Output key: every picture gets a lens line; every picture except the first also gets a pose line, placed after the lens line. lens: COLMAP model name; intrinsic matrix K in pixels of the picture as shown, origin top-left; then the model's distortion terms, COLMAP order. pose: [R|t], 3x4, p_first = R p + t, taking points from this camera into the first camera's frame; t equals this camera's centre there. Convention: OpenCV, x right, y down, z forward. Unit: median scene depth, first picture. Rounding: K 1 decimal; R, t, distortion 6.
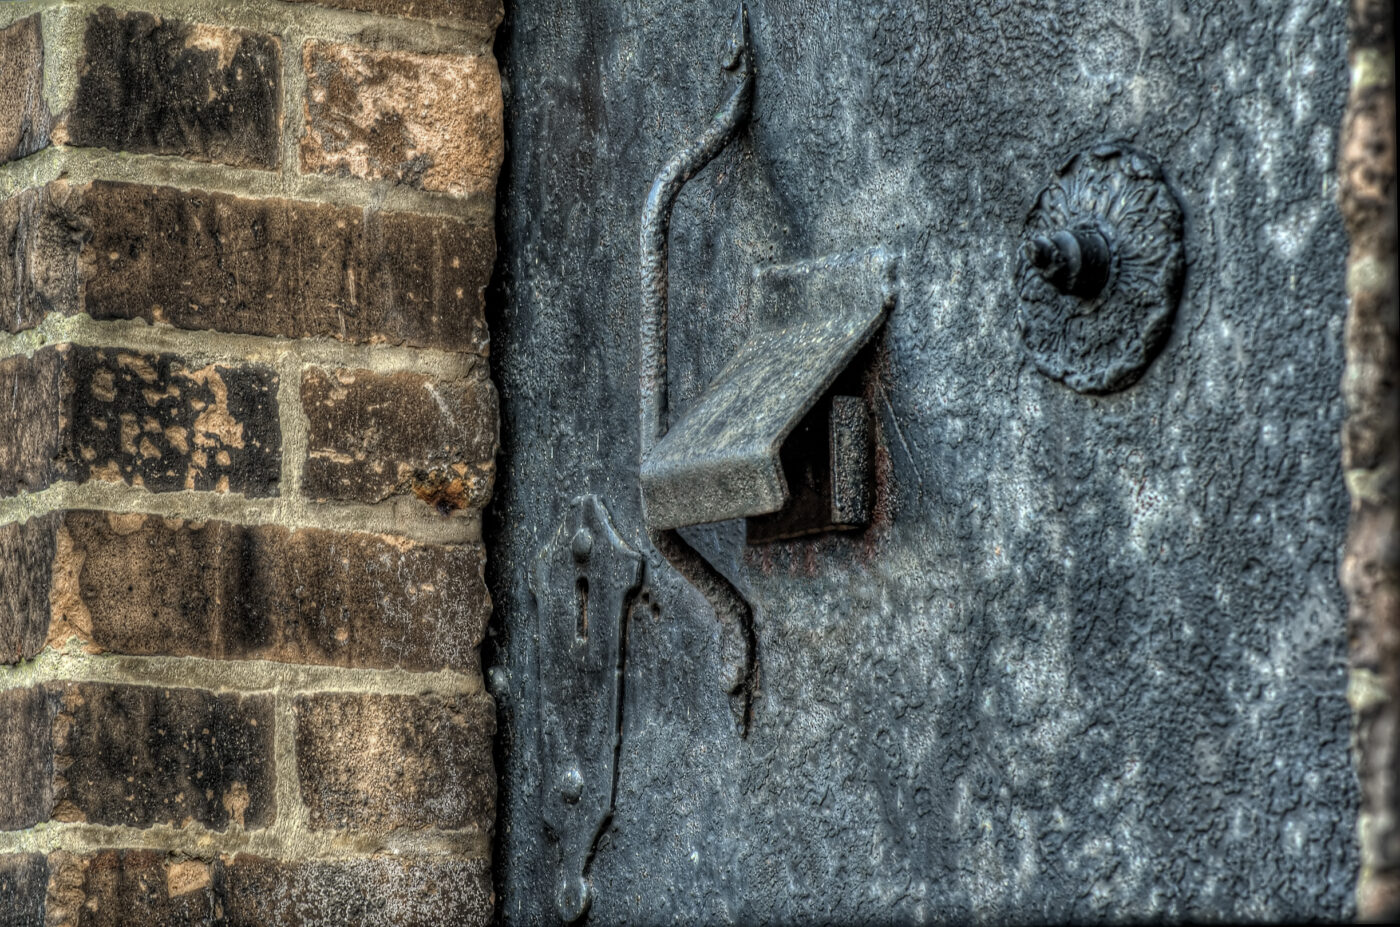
lens RADIAL K [[7277.5, 0, 700.4], [0, 7277.5, 463.3], [0, 0, 1]] dist [0.636516, 6.721884]
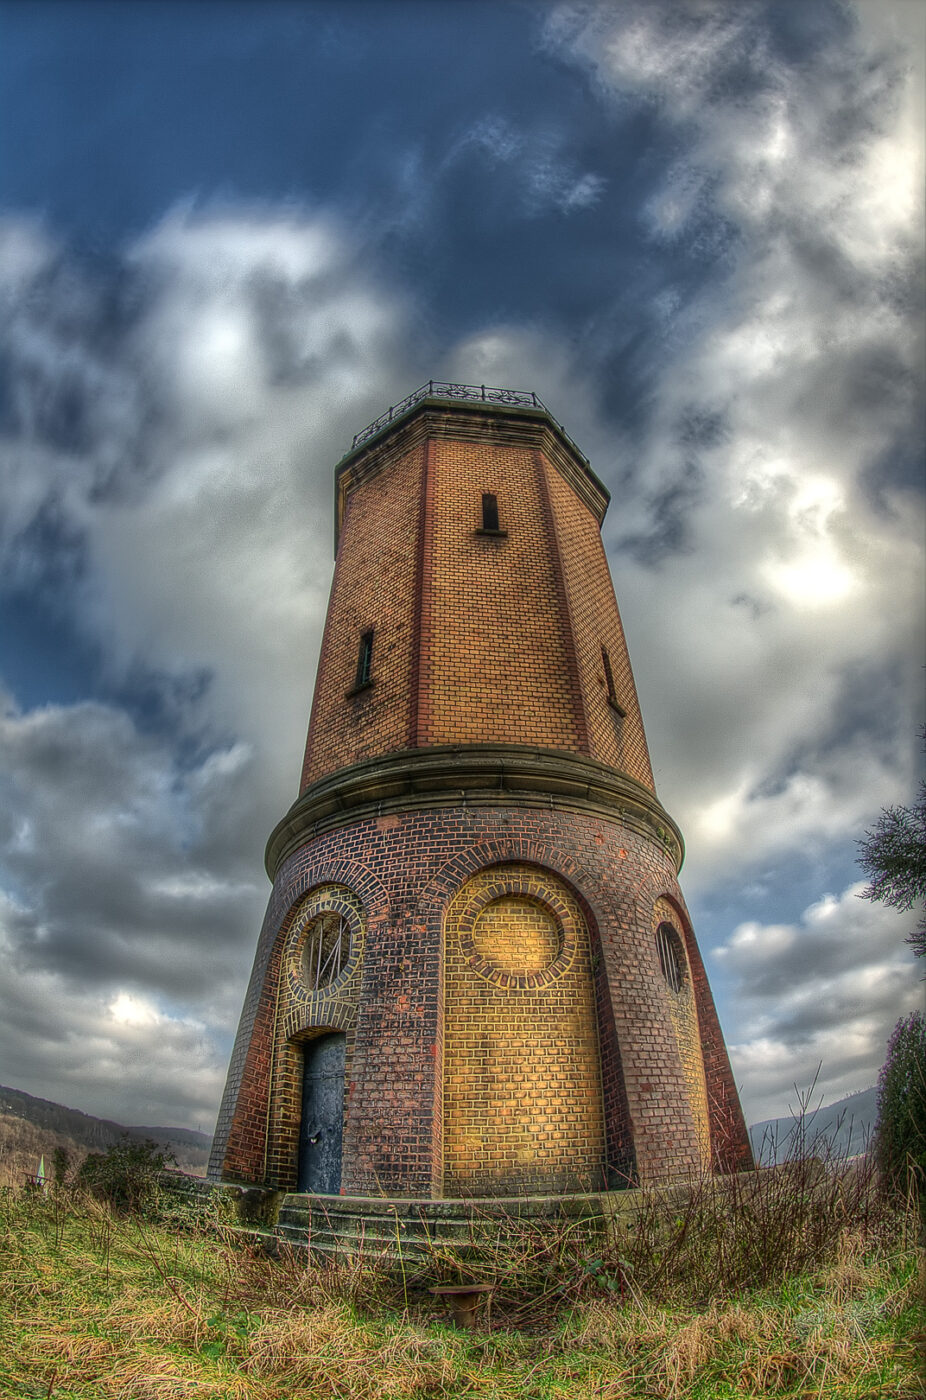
lens RADIAL K [[722.3, 0, 459.4], [0, 722.3, 708.5], [0, 0, 1]] dist [-0.322157, 0.111967]
pose [[0.966849, 0.157710, 0.200823, -0.137945], [-0.030273, 0.851720, -0.523122, -0.122722], [-0.253547, 0.499701, 0.828259, -1.188430]]
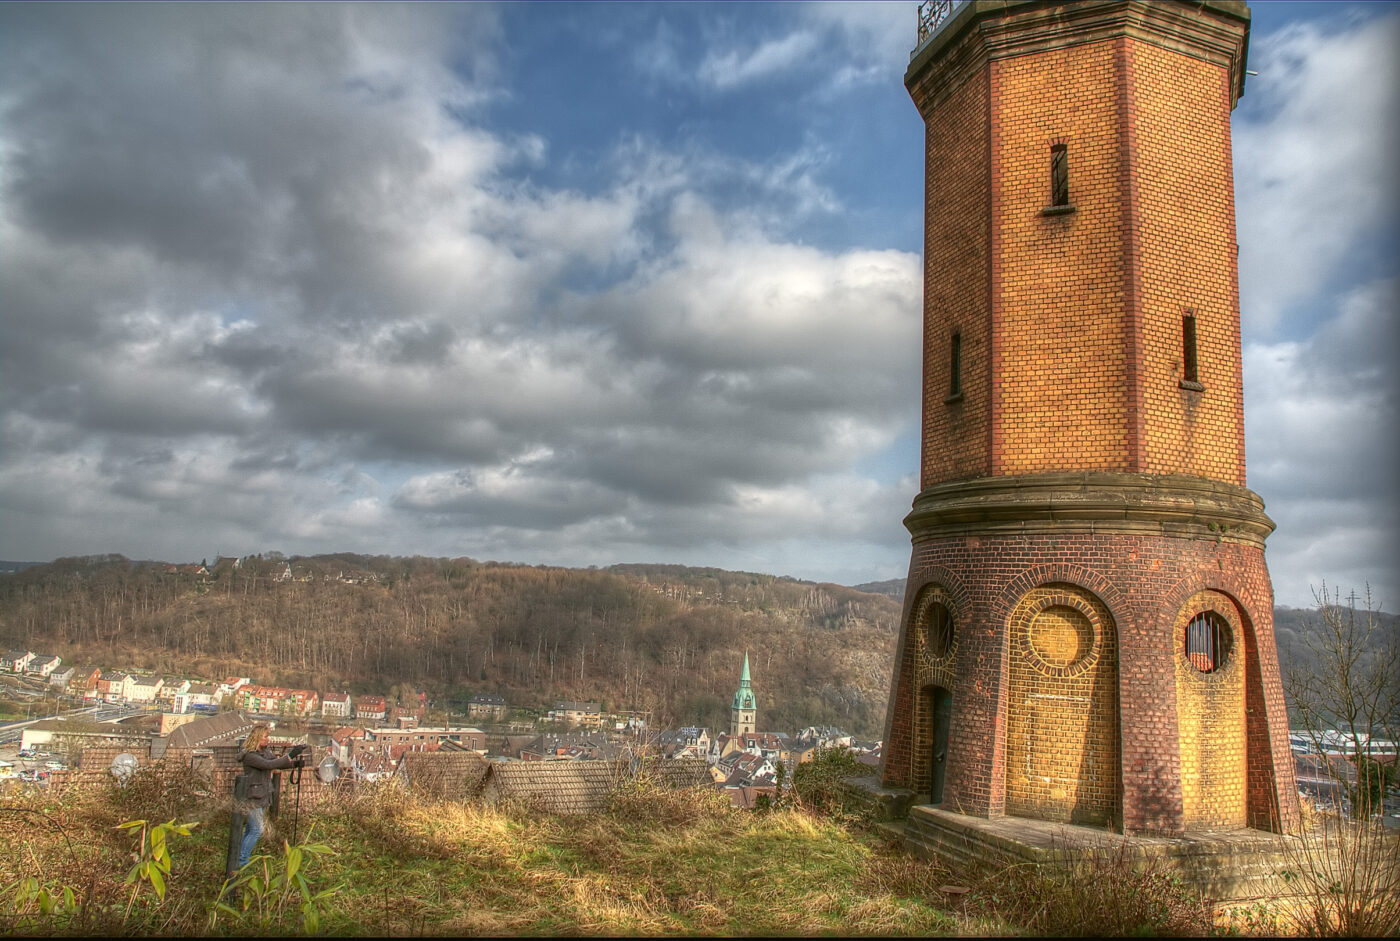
lens RADIAL K [[978.0, 0, 700.0], [0, 978.0, 470.5], [0, 0, 1]] dist [-0.114473, 0.074482]
pose [[0.943928, 0.005778, -0.330102, 0.406867], [-0.017841, 0.999279, -0.033527, -1.105421], [0.329670, 0.037537, 0.943350, -3.451452]]
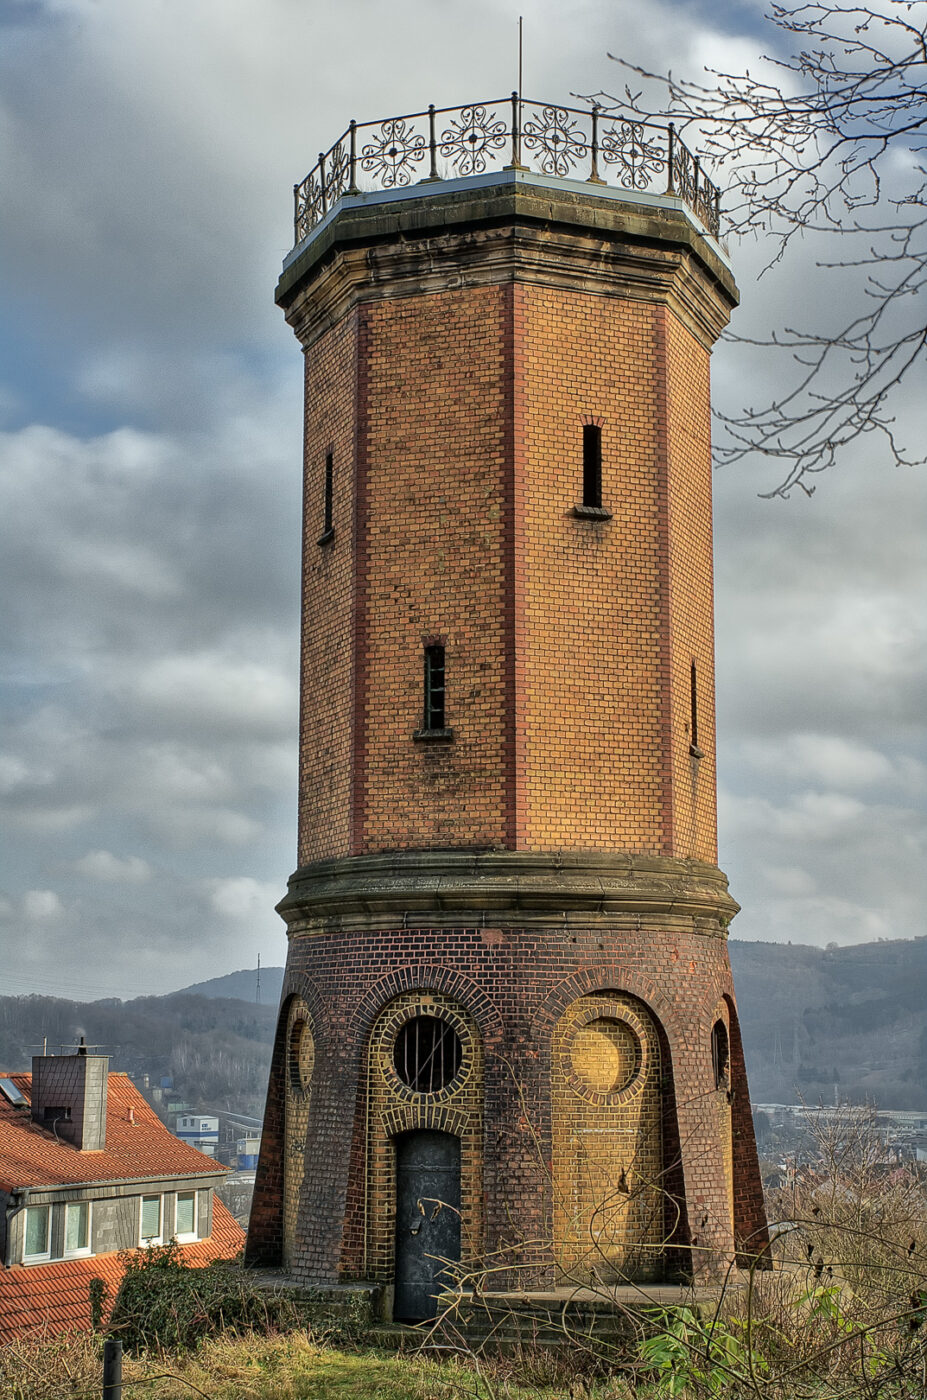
lens RADIAL K [[2202.0, 0, 463.5], [0, 2202.0, 700.0], [0, 0, 1]] dist [0.075703, 0.071368]
pose [[0.855093, 0.091549, 0.510328, -3.680801], [-0.073229, 0.995746, -0.055929, -1.317392], [-0.513277, 0.010454, 0.858159, -5.291577]]
